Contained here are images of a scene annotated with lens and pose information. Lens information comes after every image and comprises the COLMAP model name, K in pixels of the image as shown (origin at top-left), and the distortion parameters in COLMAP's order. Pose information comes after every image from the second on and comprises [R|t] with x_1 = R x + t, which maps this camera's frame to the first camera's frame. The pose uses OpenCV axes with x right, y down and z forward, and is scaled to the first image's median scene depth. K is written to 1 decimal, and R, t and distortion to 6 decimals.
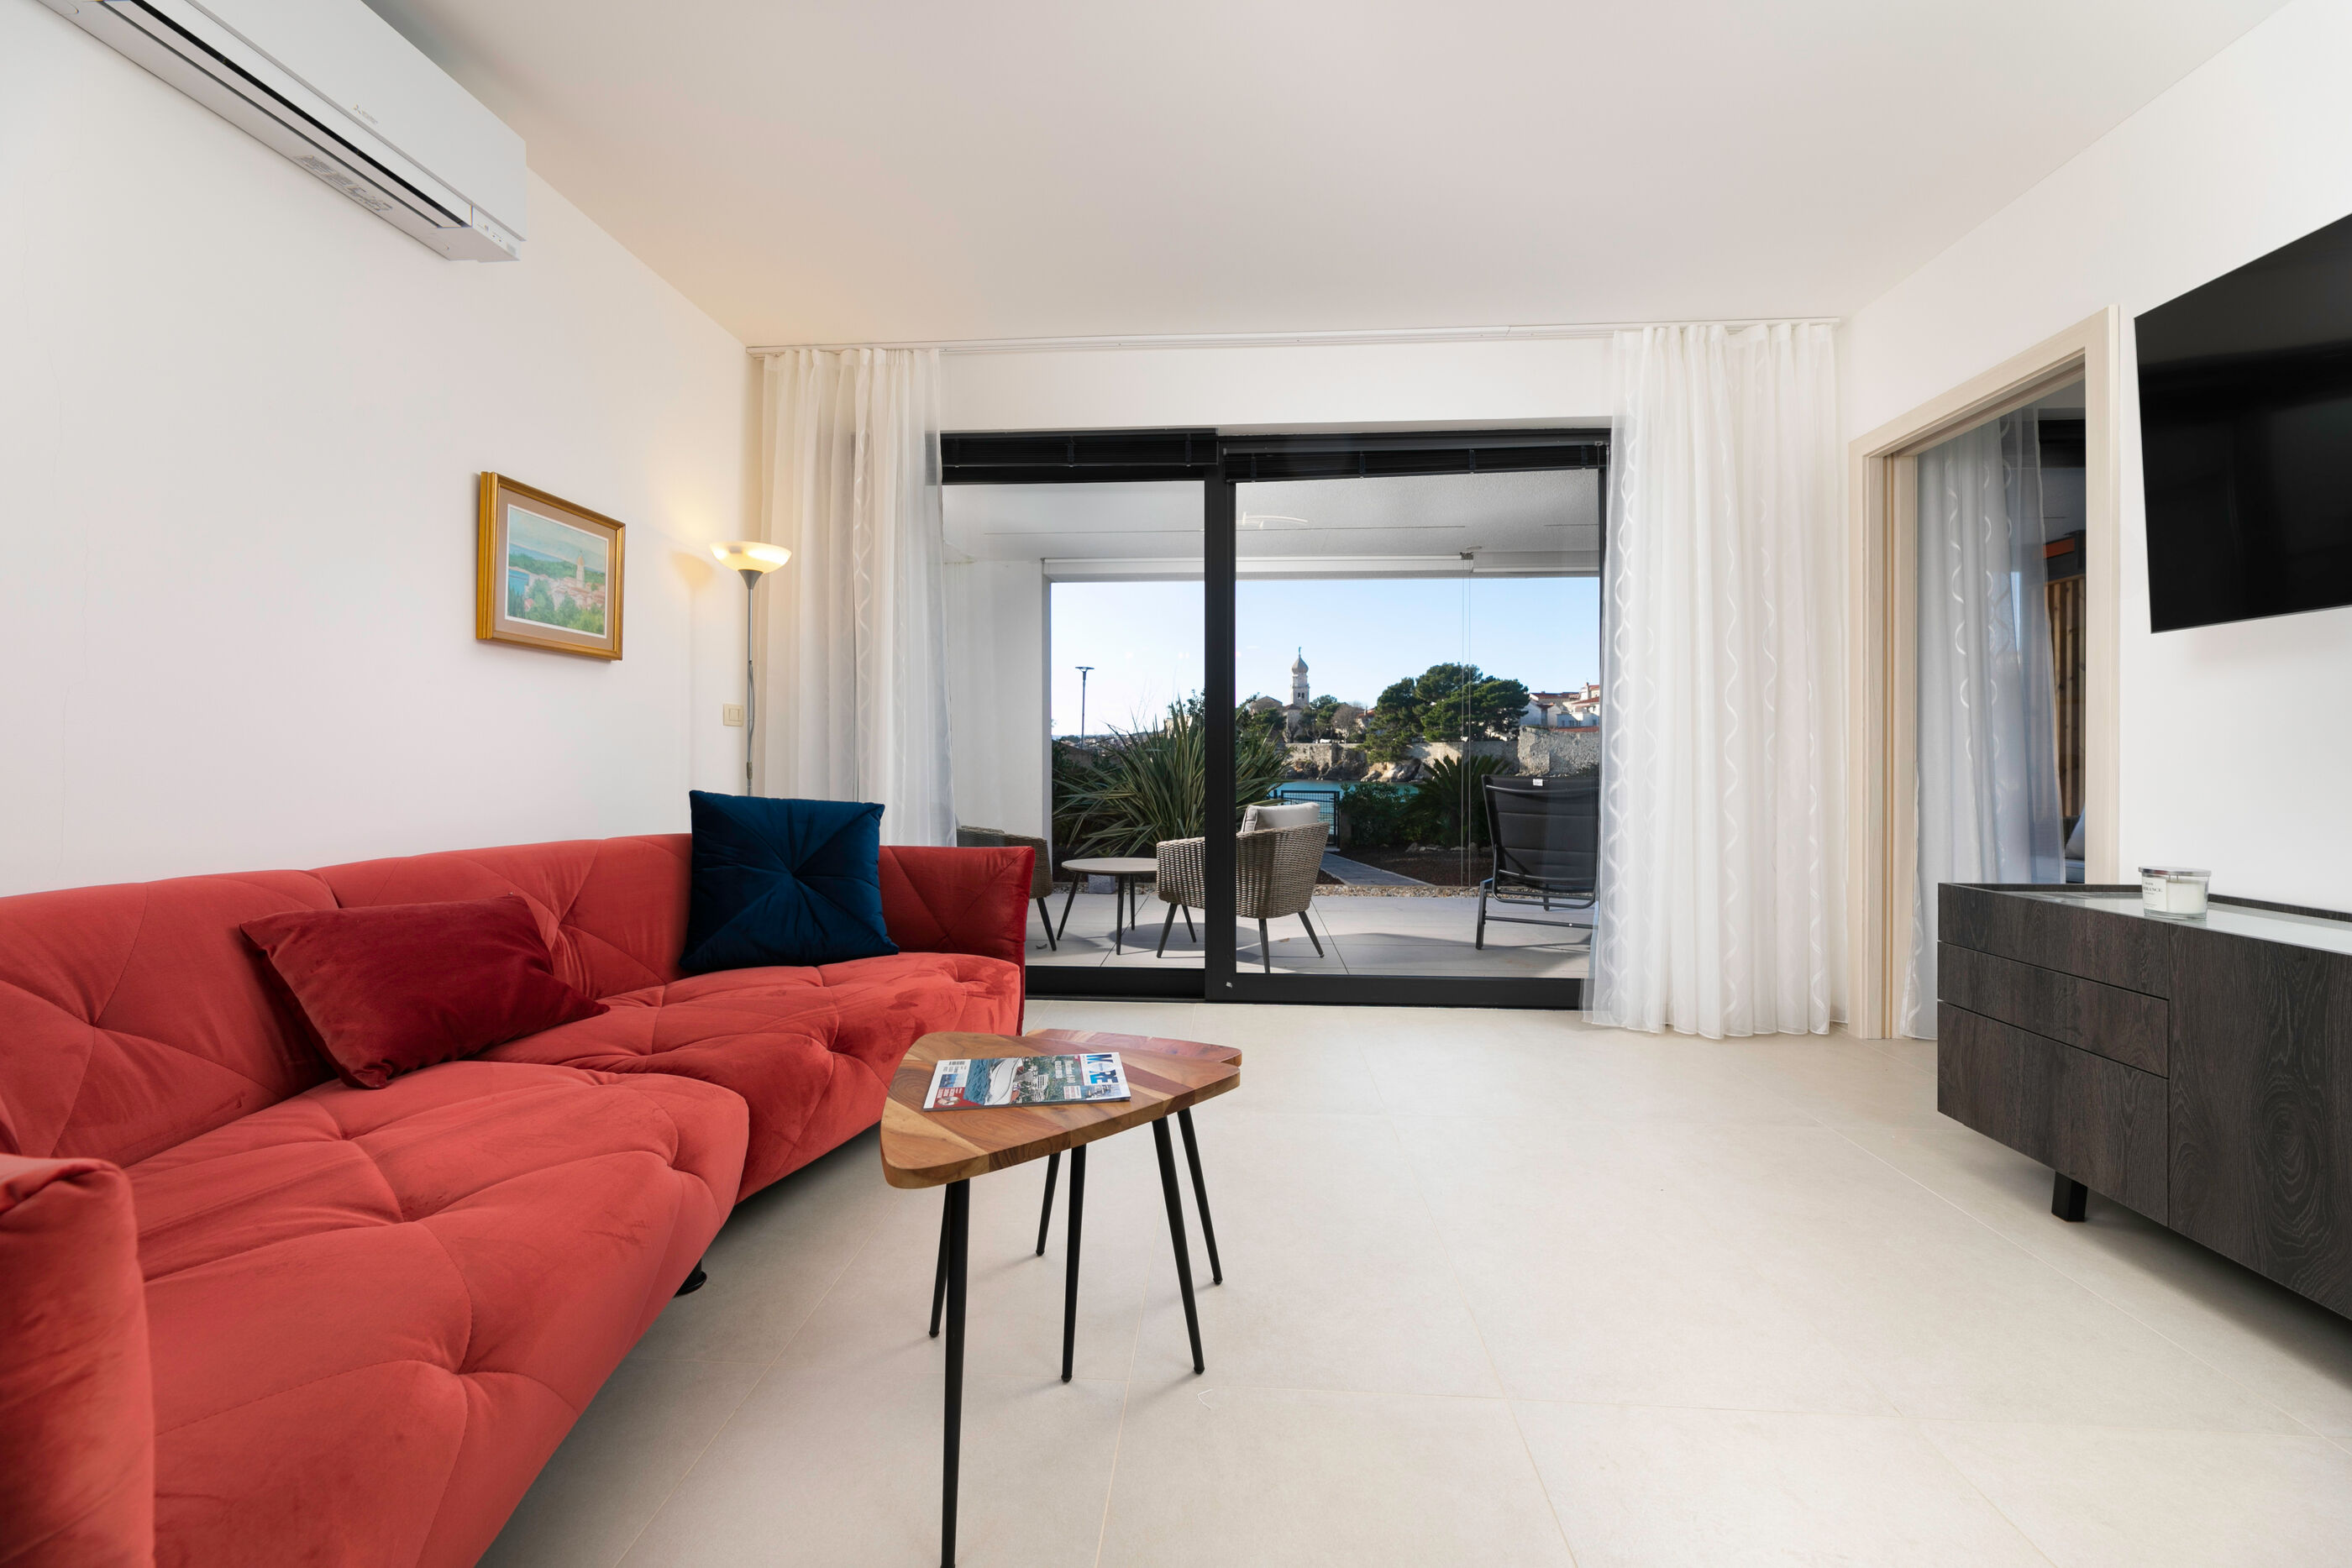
lens RADIAL K [[950.9, 0, 1180.9], [0, 950.9, 768.3], [0, 0, 1]] dist [0.000385, 0.000132]
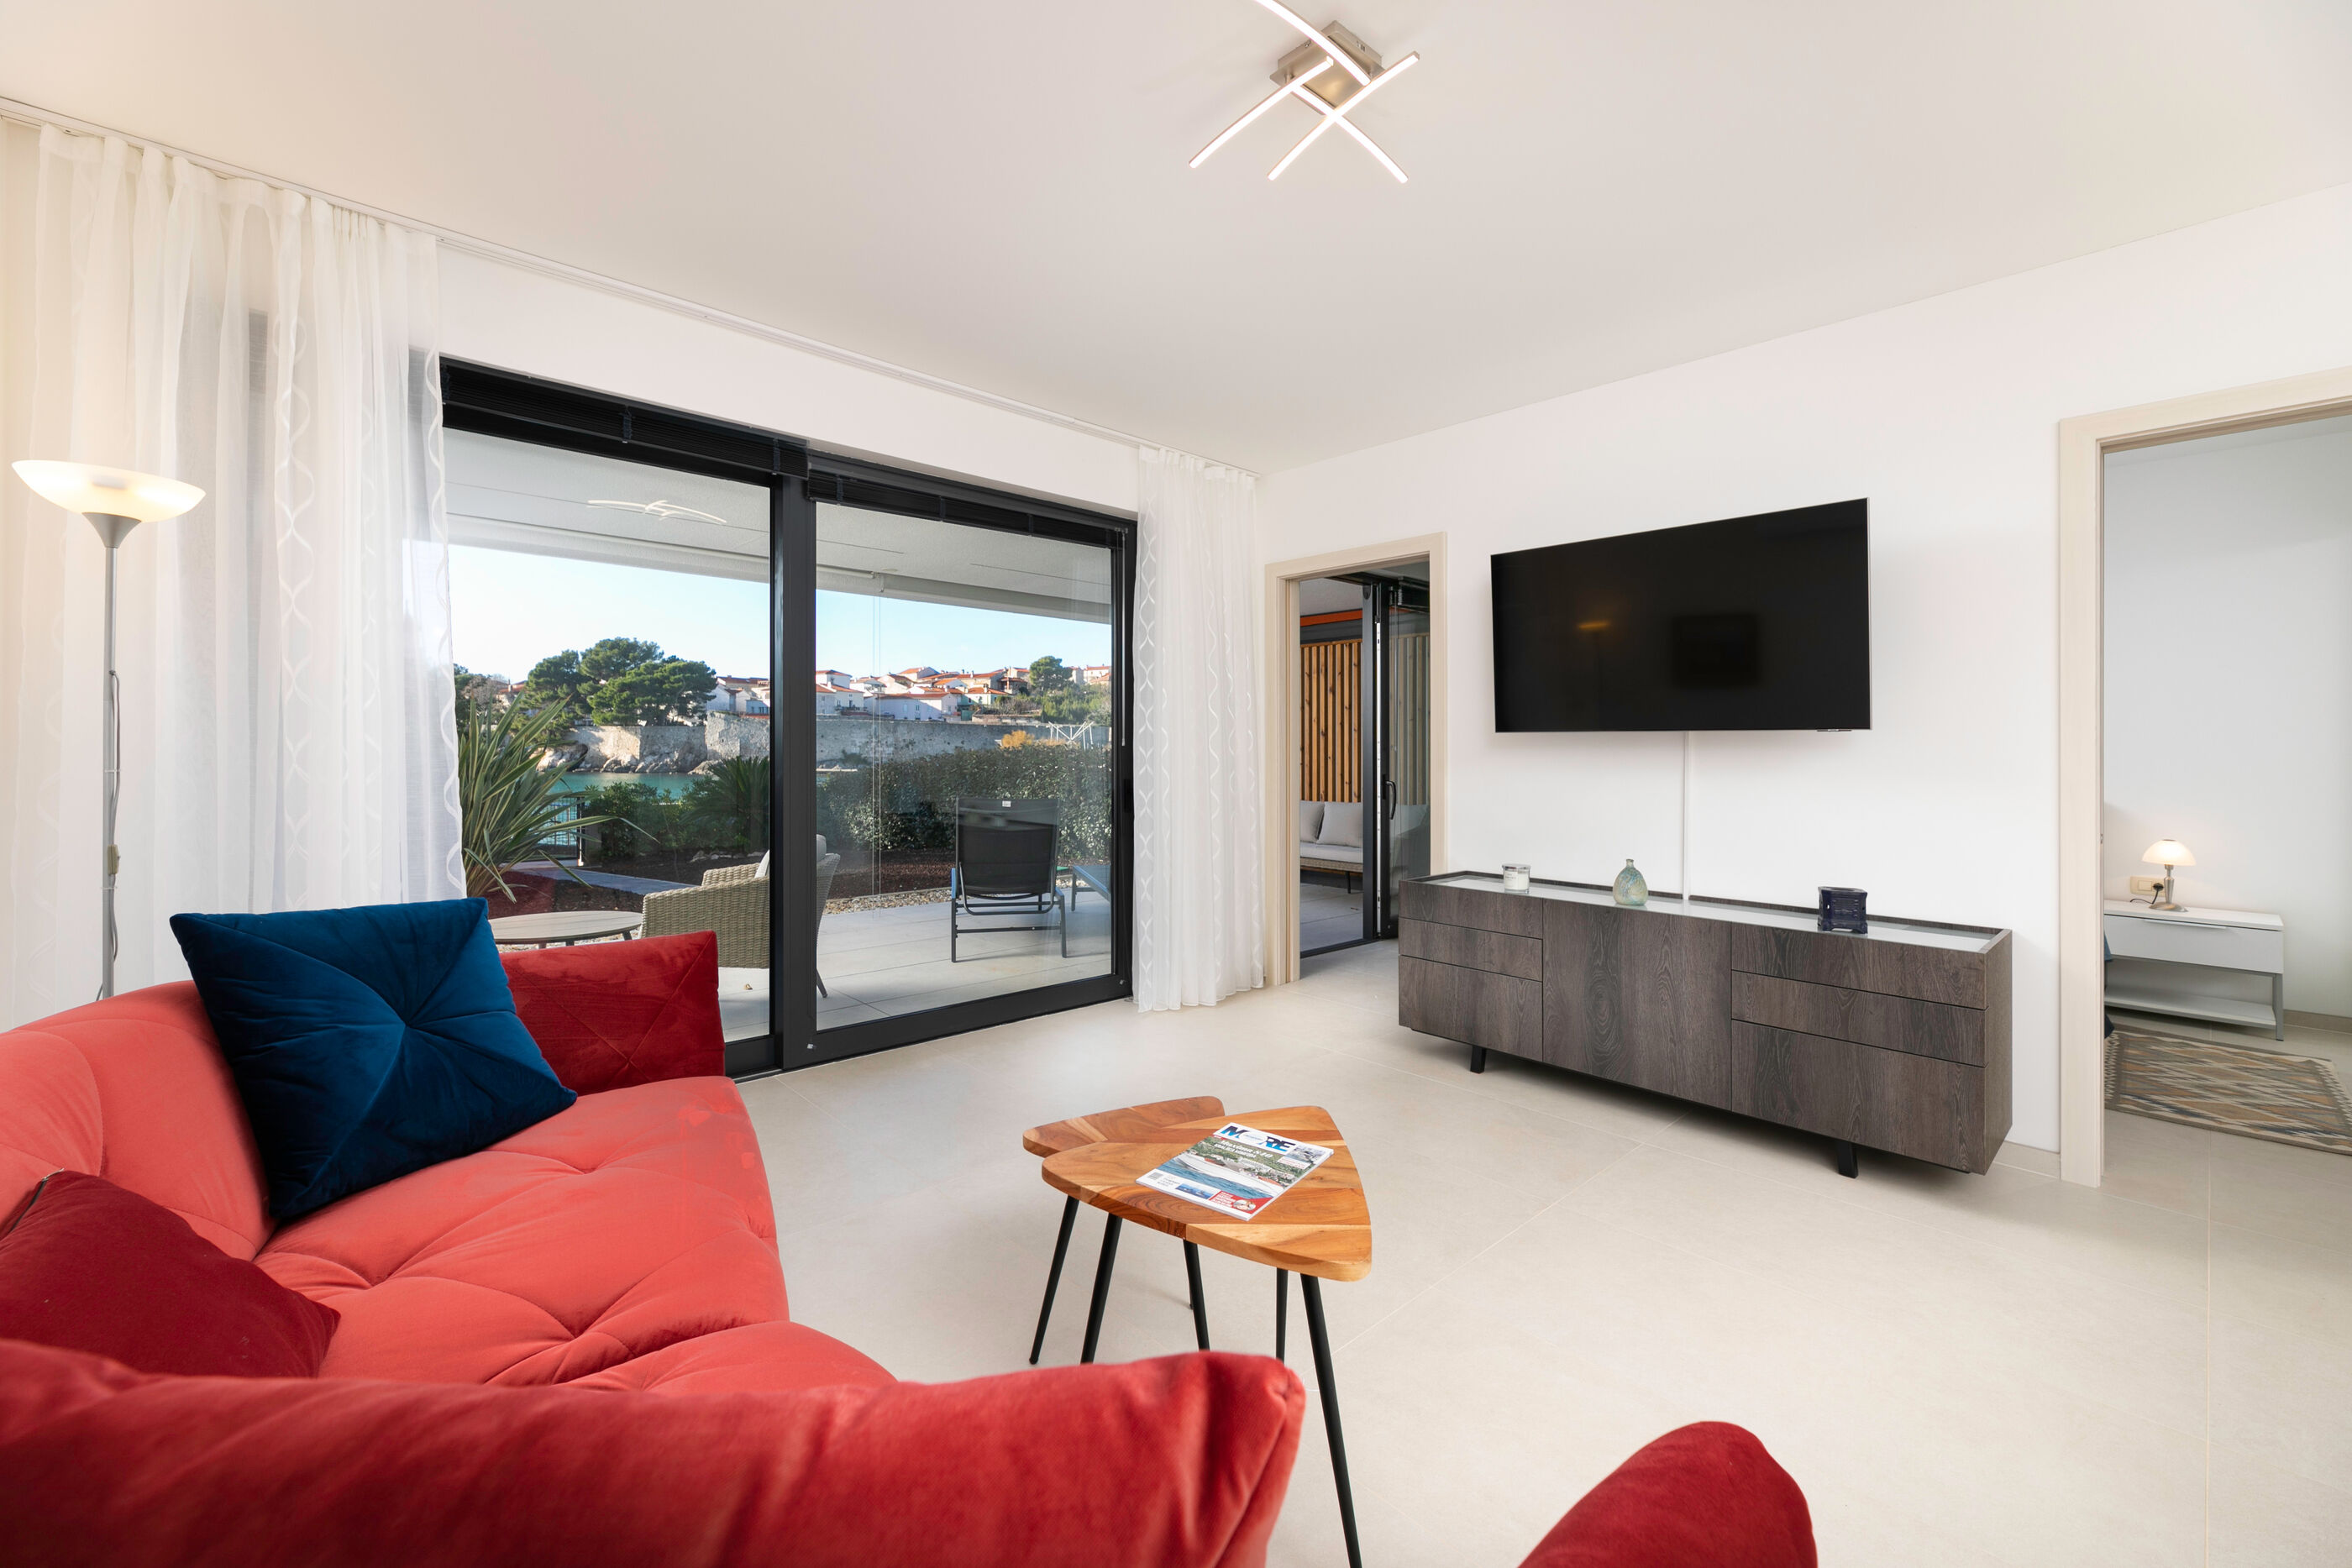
lens RADIAL K [[956.9, 0, 1172.6], [0, 956.9, 747.1], [0, 0, 1]] dist [0.001032, 0.000043]
pose [[0.690143, 0.005075, 0.723656, -0.290077], [-0.000429, 0.999978, -0.006605, -0.042395], [-0.723673, 0.004248, 0.690130, 0.084011]]
